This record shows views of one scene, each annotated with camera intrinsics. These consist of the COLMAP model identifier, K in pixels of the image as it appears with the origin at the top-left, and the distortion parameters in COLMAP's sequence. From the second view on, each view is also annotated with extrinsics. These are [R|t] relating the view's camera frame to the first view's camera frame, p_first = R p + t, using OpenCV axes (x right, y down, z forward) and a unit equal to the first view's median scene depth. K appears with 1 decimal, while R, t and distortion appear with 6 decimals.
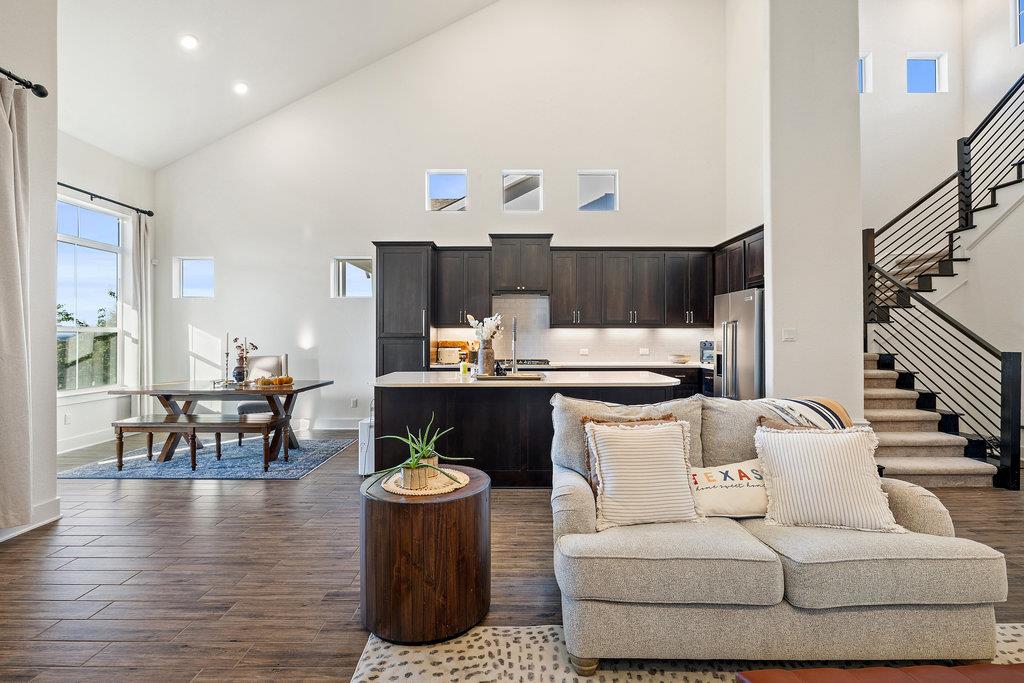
lens RADIAL K [[457.8, 0, 513.5], [0, 457.8, 337.5], [0, 0, 1]] dist [-0.006322, 0.000729]
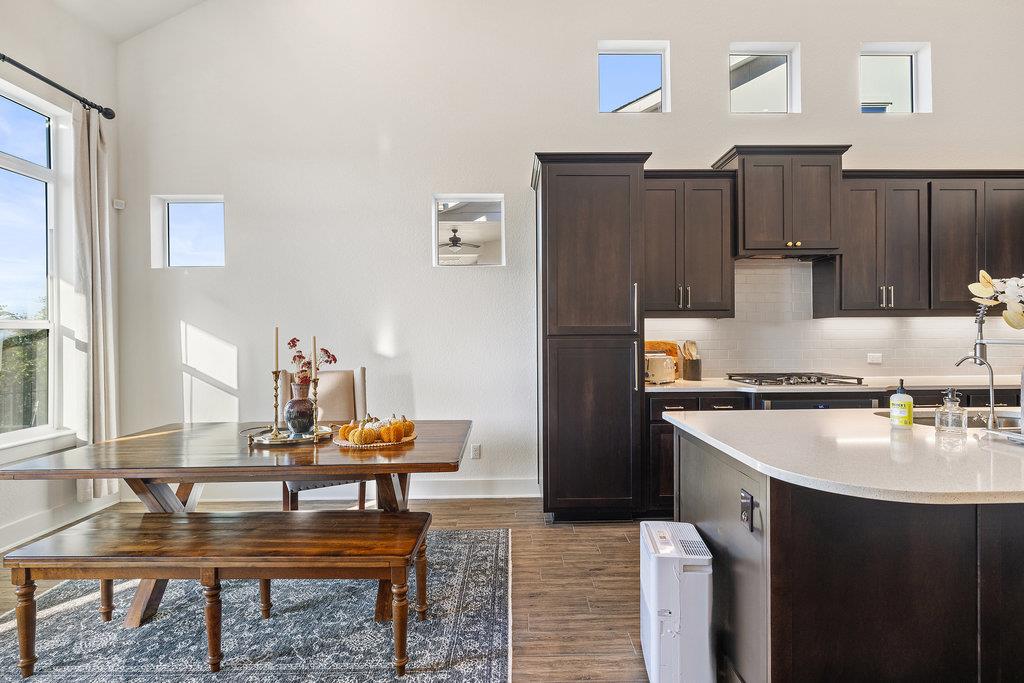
lens RADIAL K [[483.7, 0, 518.4], [0, 483.7, 340.0], [0, 0, 1]] dist [-0.006263, -0.000144]
pose [[0.999844, -0.007860, 0.015821, -0.322796], [0.007750, 0.999945, 0.007029, 0.000709], [-0.015875, -0.006905, 0.999850, 0.422659]]
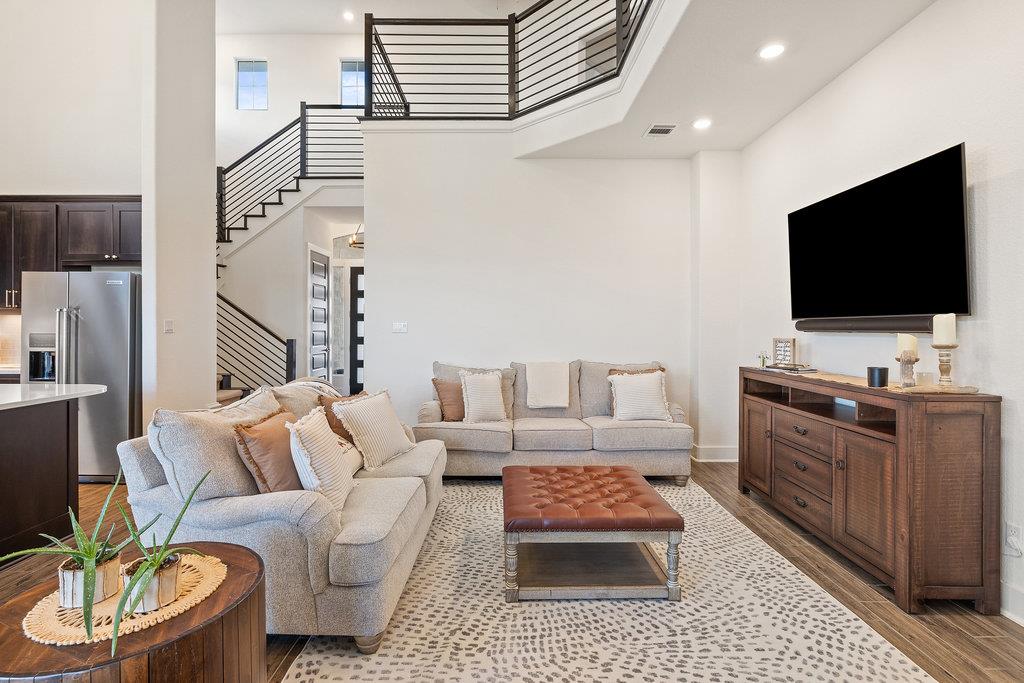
lens RADIAL K [[483.7, 0, 501.2], [0, 483.7, 326.9], [0, 0, 1]] dist [-0.006263, -0.000144]
pose [[0.002624, 0.004341, 0.999987, -0.276356], [0.000162, 0.999991, -0.004341, 0.000945], [-0.999997, 0.000173, 0.002623, 0.205436]]
